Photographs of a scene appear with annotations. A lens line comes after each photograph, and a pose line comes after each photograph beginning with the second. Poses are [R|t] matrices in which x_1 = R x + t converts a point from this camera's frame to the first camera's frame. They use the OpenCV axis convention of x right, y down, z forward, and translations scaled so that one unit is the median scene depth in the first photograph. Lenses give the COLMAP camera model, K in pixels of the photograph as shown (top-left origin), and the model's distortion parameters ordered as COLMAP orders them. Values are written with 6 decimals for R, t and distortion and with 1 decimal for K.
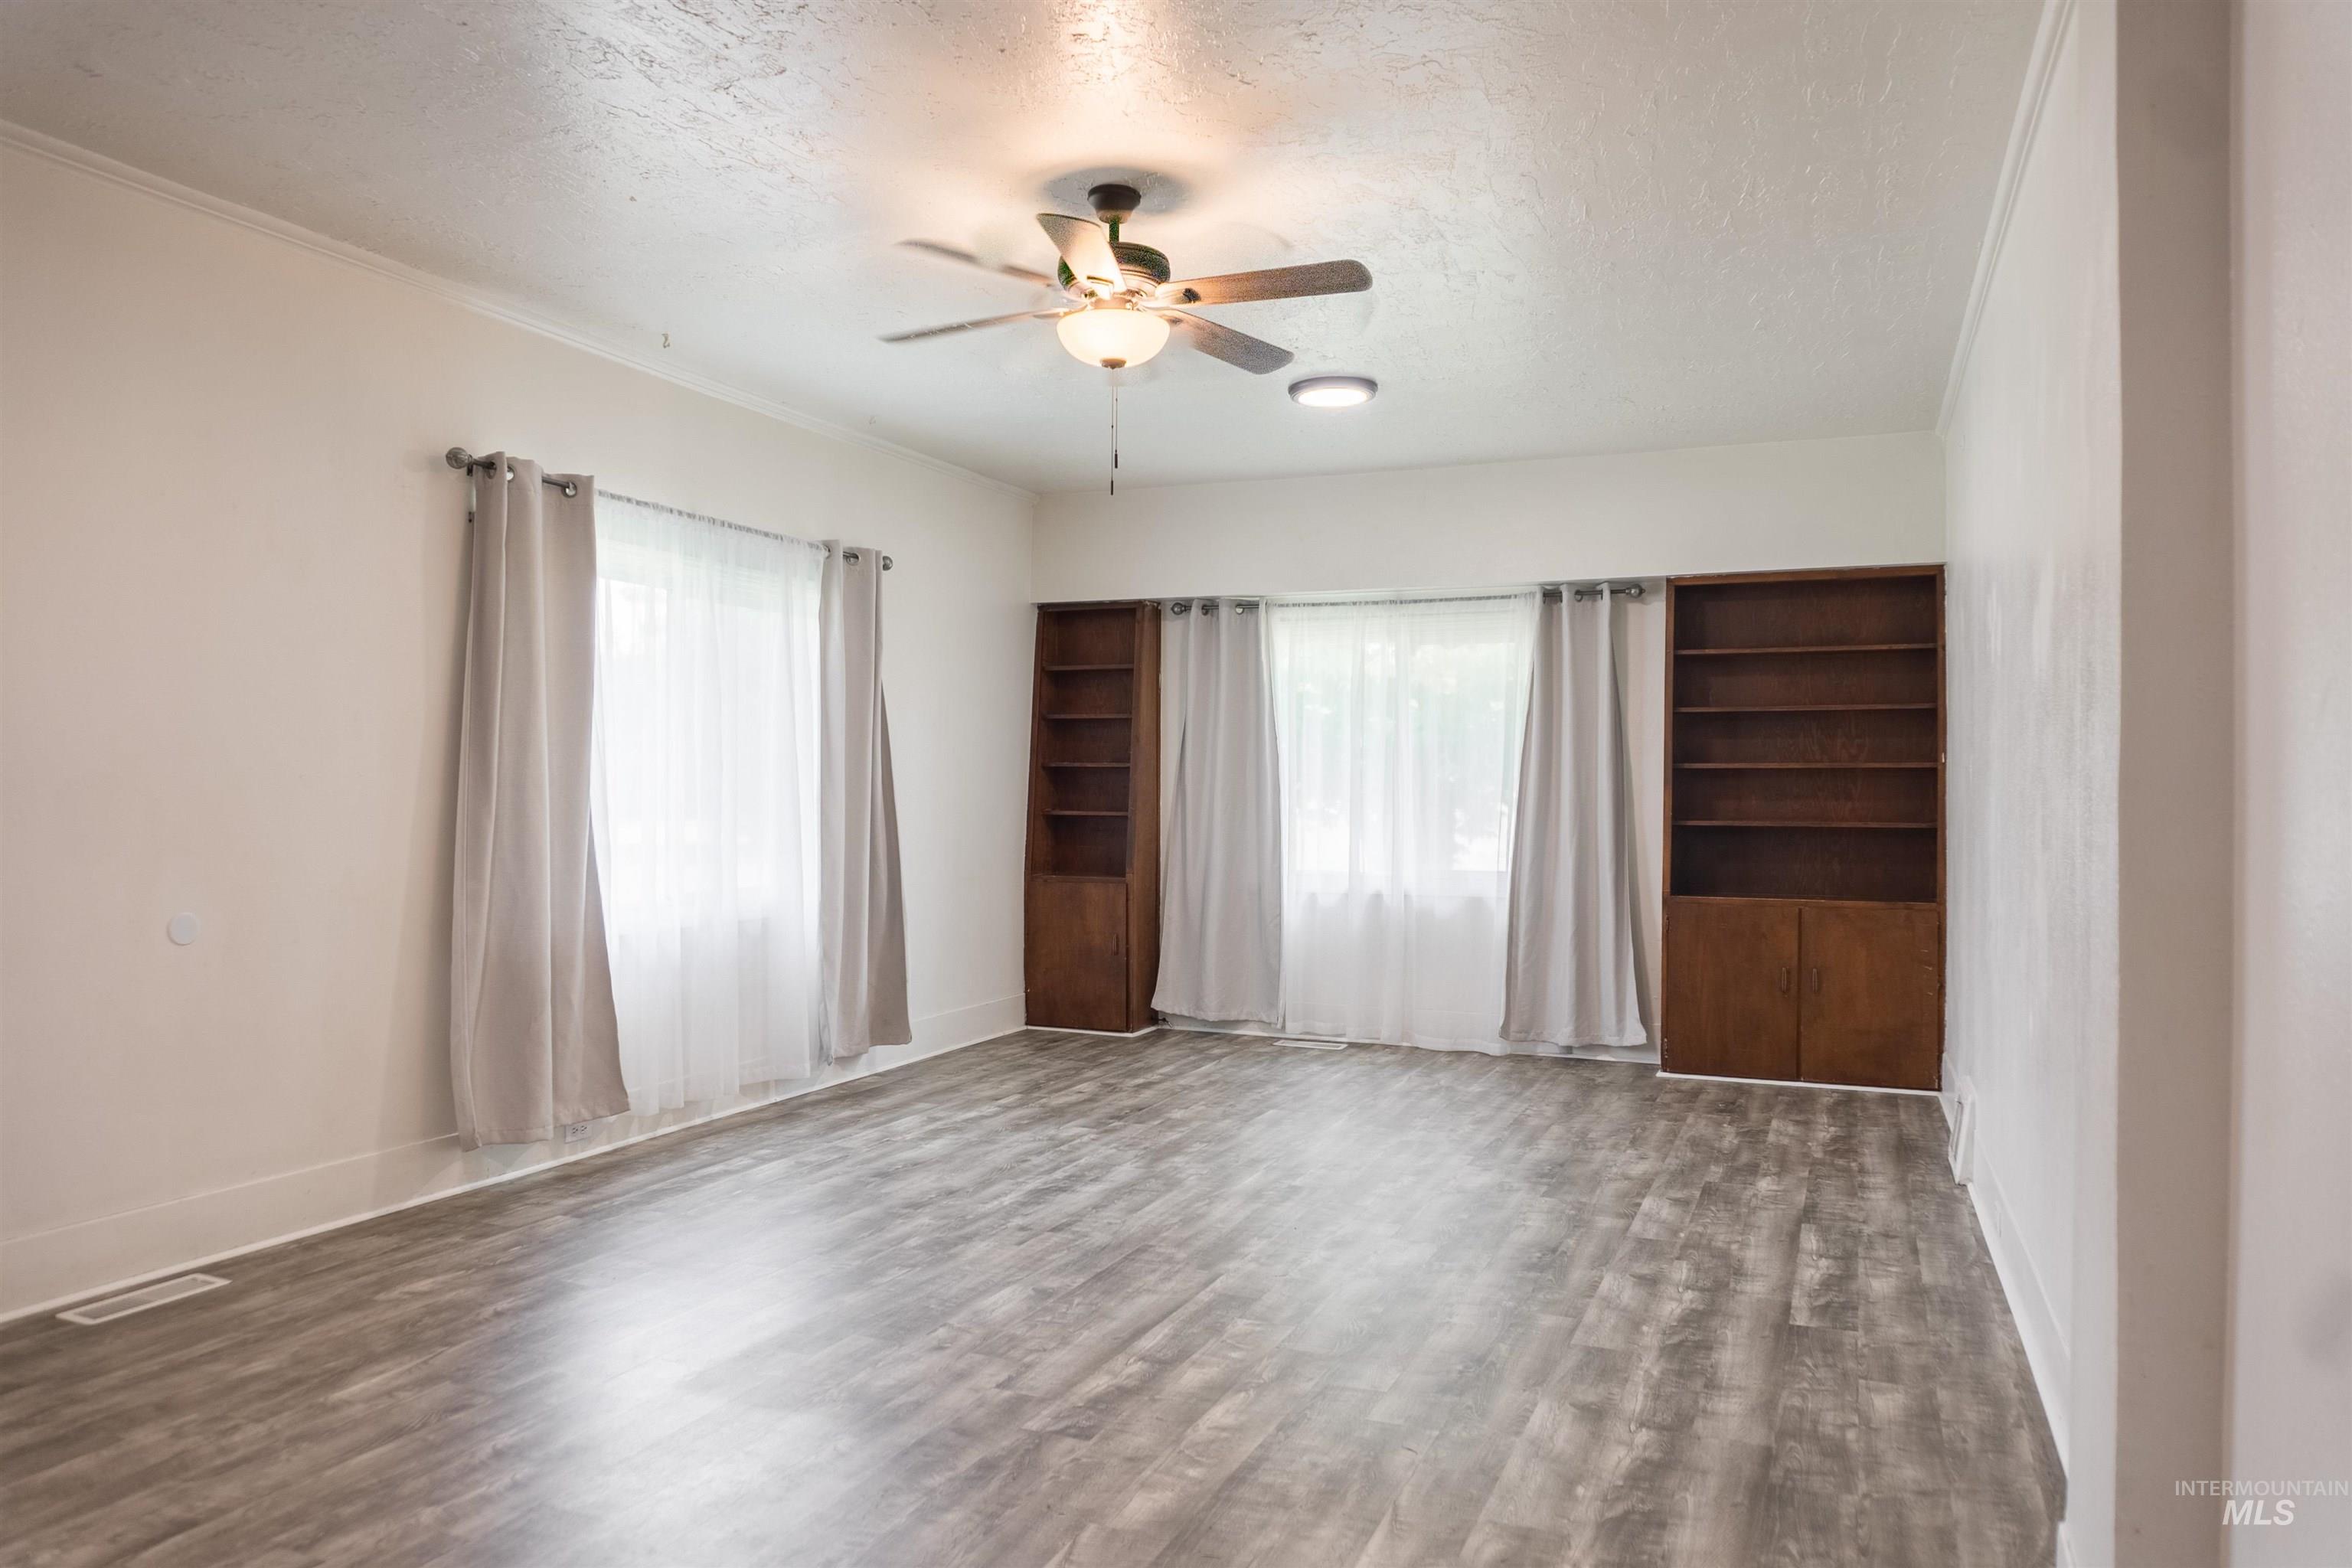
lens RADIAL K [[1555.7, 0, 1174.0], [0, 1555.7, 791.0], [0, 0, 1]] dist [-0.028897, -0.000121]
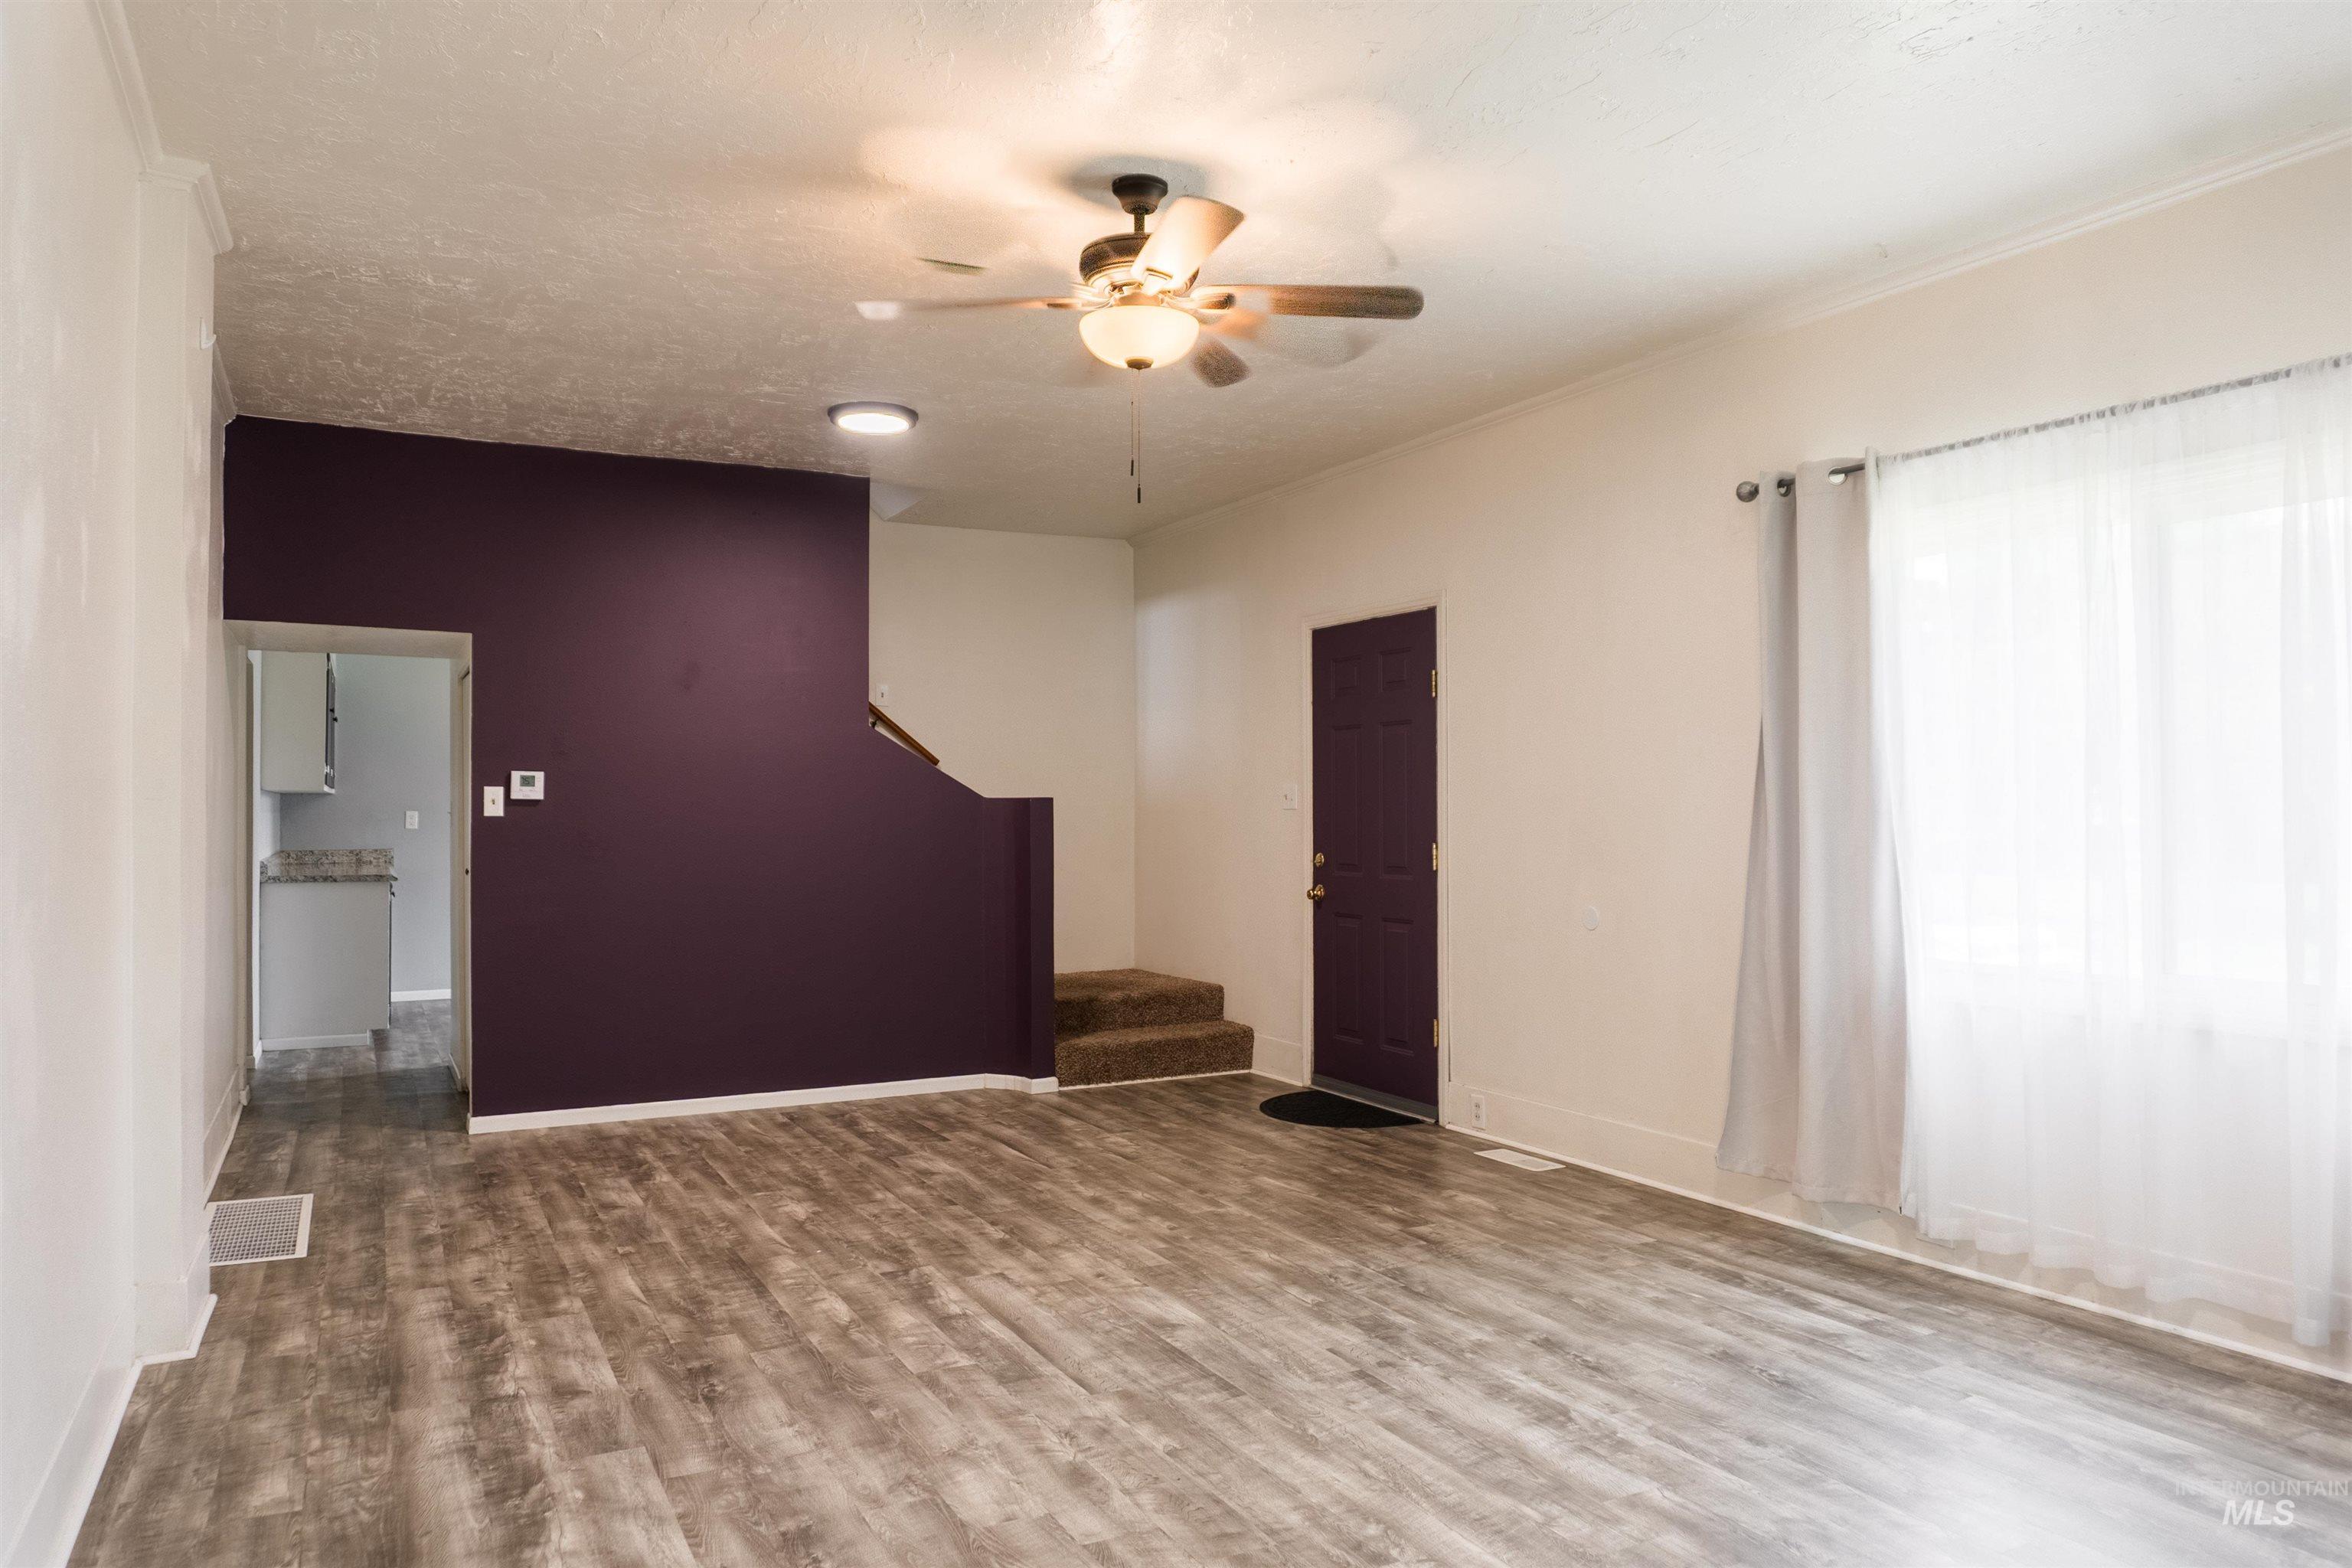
lens RADIAL K [[1555.7, 0, 1174.0], [0, 1555.7, 791.0], [0, 0, 1]] dist [-0.028897, -0.000121]
pose [[-0.626475, -0.011136, -0.779362, 0.828173], [-0.002292, 0.999920, -0.012445, -0.005539], [0.779438, -0.006010, -0.626450, 1.959555]]
